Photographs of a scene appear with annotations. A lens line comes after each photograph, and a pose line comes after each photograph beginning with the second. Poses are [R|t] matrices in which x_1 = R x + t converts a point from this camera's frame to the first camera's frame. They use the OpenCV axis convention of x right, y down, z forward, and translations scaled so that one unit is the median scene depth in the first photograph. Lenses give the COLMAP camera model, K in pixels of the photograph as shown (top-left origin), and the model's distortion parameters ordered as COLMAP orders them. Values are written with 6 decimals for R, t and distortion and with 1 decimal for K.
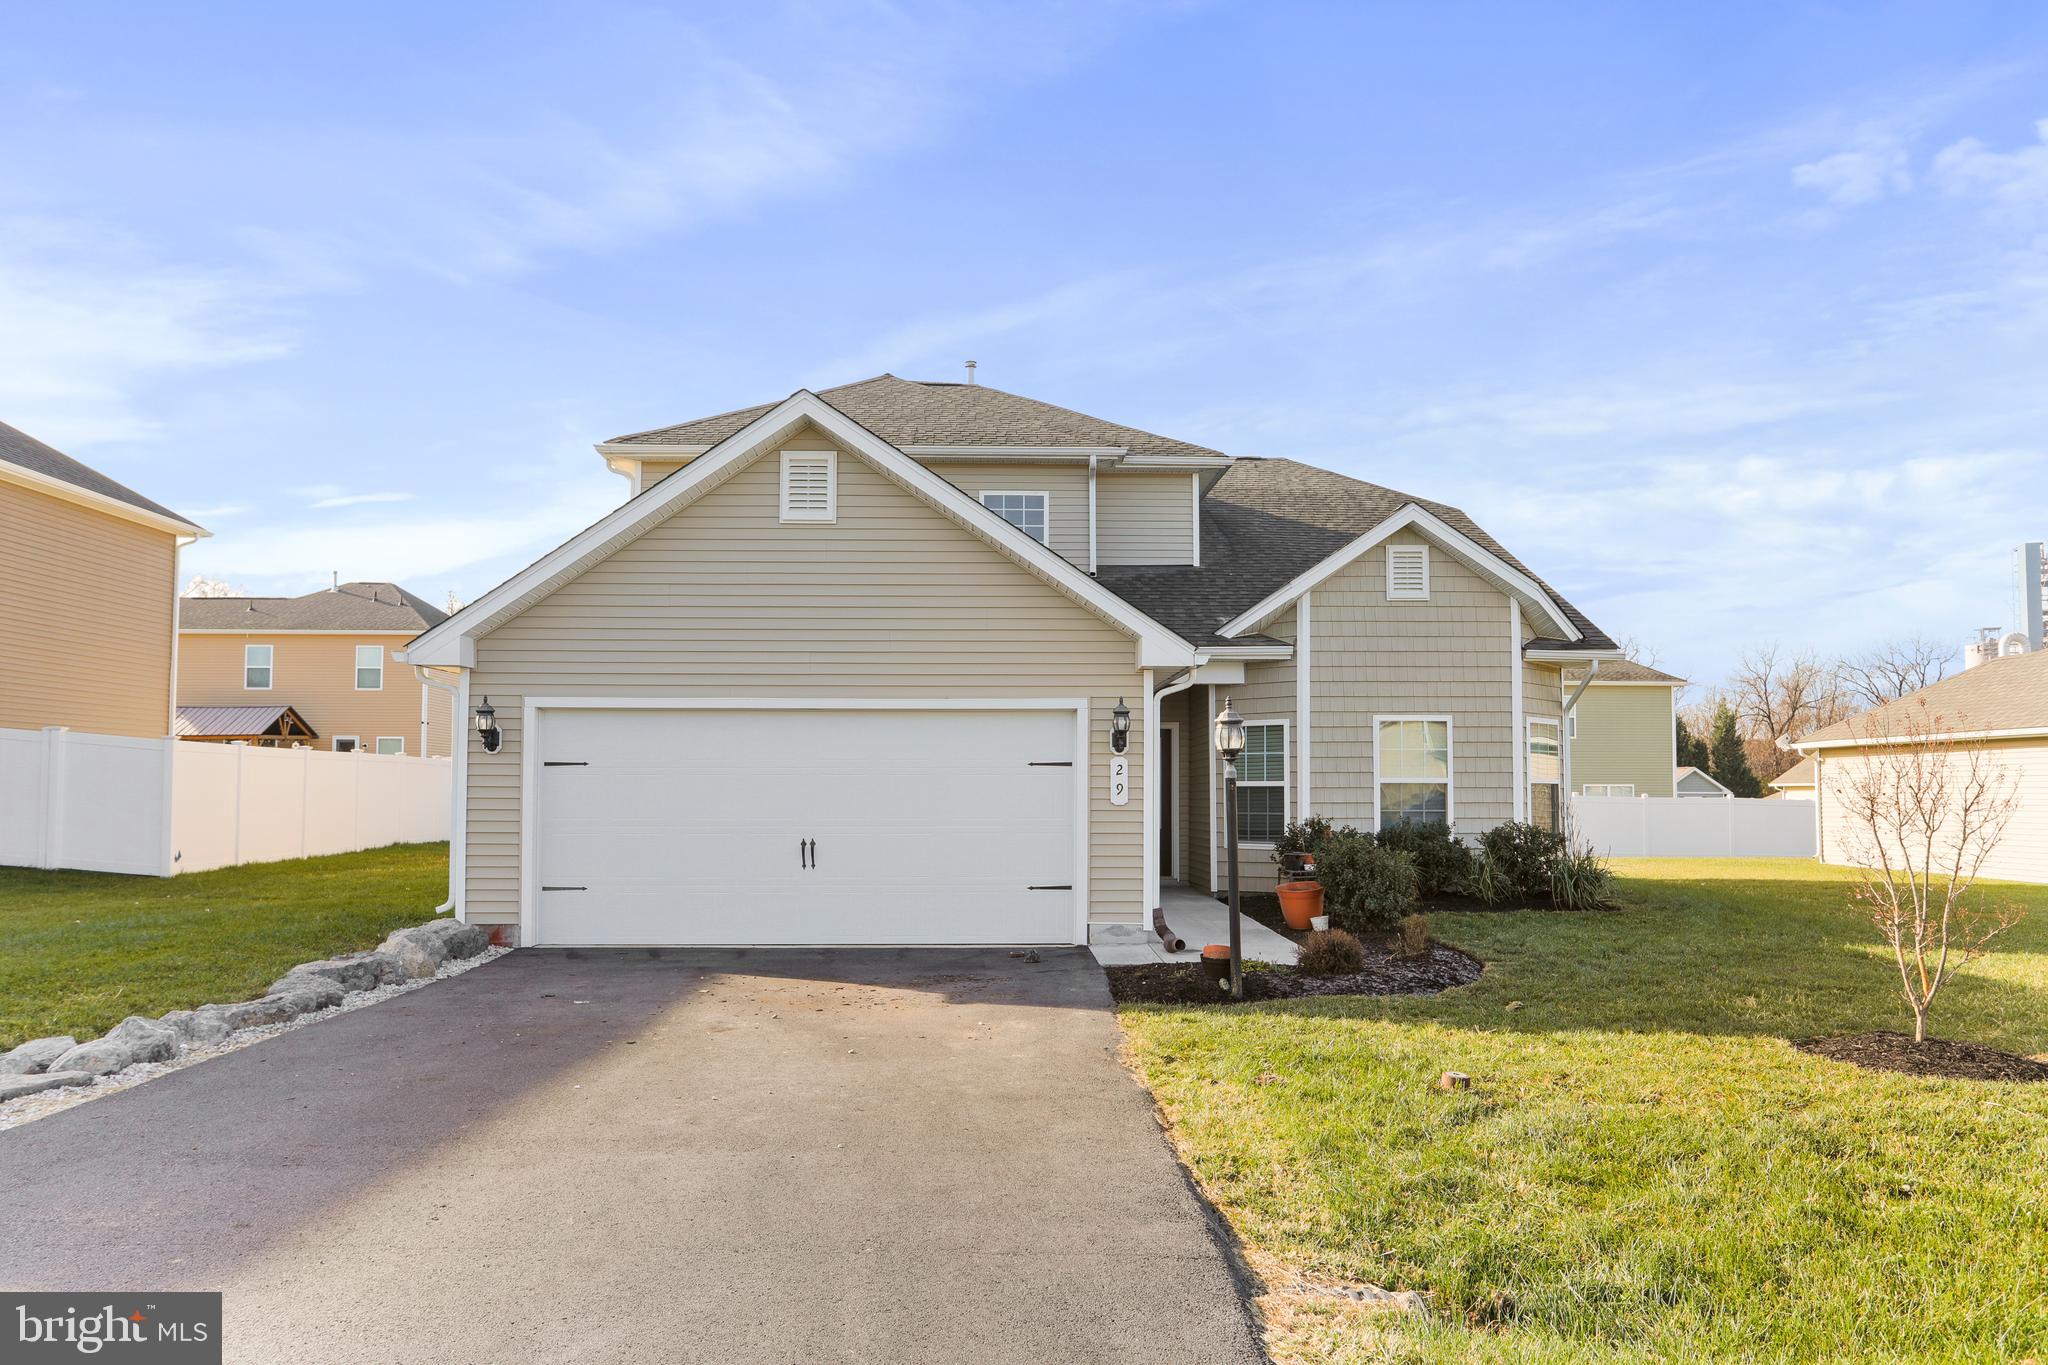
lens RADIAL K [[1446.5, 0, 1024.0], [0, 1446.5, 682.5], [0, 0, 1]] dist [0.002661, 0.001150]
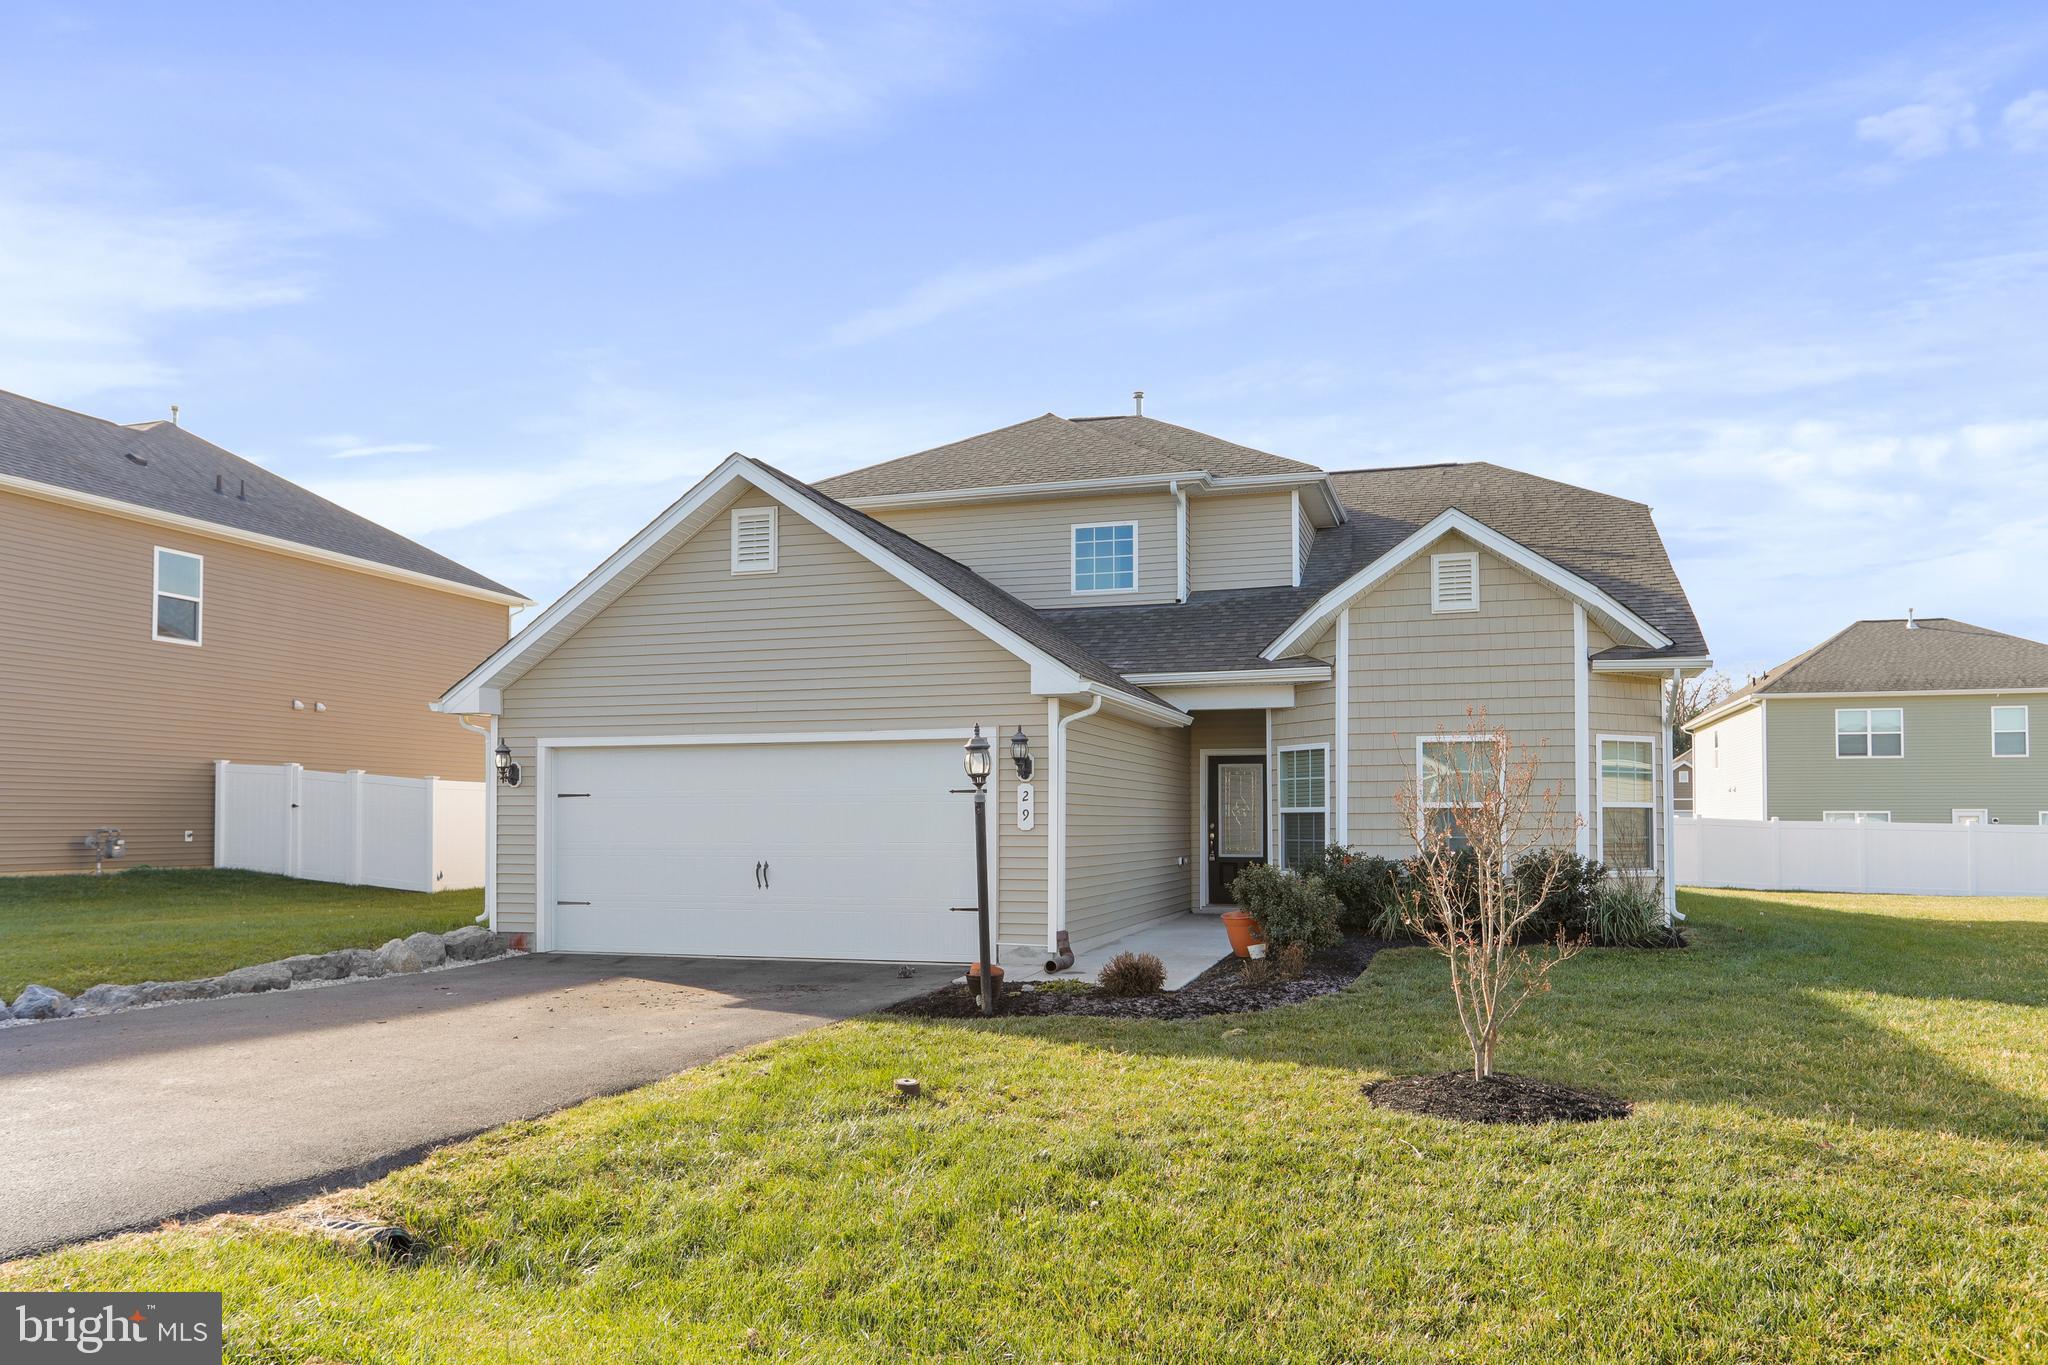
lens RADIAL K [[1469.4, 0, 1022.0], [0, 1469.4, 737.0], [0, 0, 1]] dist [-0.002128, -0.002422]
pose [[0.943647, -0.023025, -0.330151, 0.313988], [0.028174, 0.999545, 0.010818, 0.005413], [0.329751, -0.019510, 0.943866, 0.010573]]
